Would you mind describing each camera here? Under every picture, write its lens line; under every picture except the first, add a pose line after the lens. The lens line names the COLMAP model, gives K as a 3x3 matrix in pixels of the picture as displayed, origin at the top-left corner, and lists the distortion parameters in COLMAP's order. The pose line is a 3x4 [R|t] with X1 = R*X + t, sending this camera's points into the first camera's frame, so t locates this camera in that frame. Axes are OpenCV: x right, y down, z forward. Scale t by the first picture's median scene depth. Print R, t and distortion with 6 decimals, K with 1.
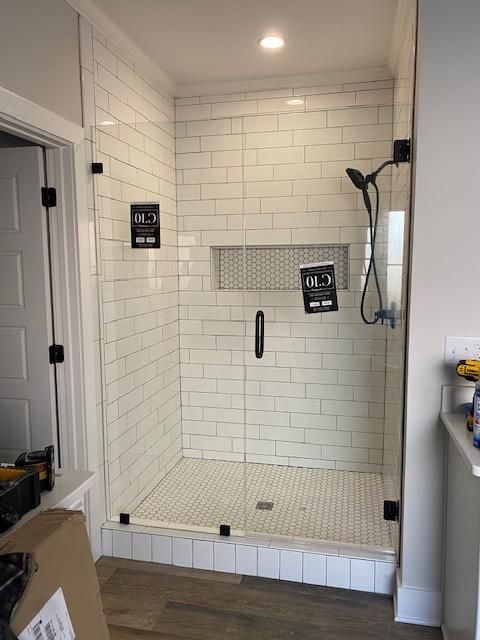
lens RADIAL K [[499.7, 0, 240.0], [0, 499.7, 320.0], [0, 0, 1]] dist [0.039113, -0.002823]
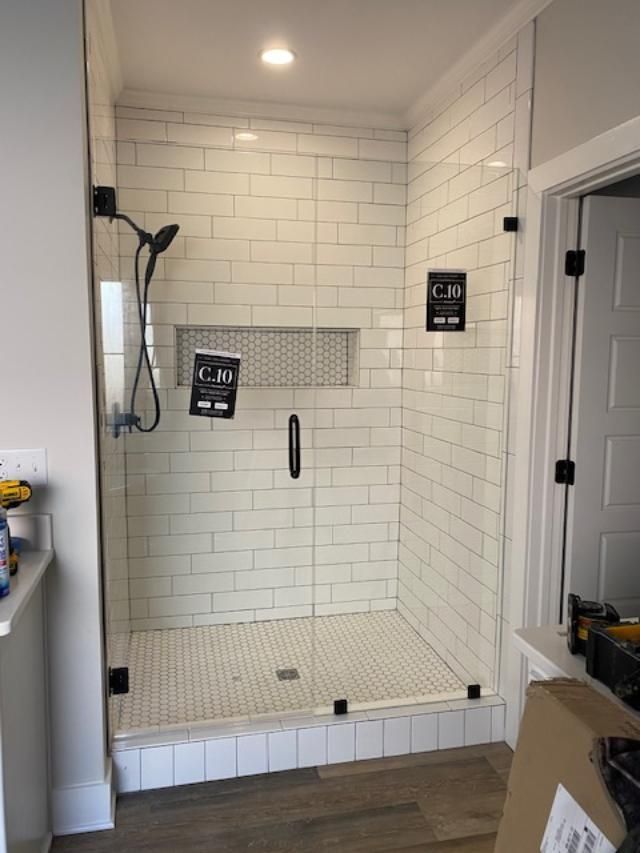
lens RADIAL K [[666.1, 0, 320.0], [0, 666.1, 426.5], [0, 0, 1]] dist [0.039113, -0.002823]
pose [[0.900517, -0.040586, 0.432922, -0.366347], [0.040958, 0.999125, 0.008471, -0.007656], [-0.432887, 0.010103, 0.901391, 0.083571]]
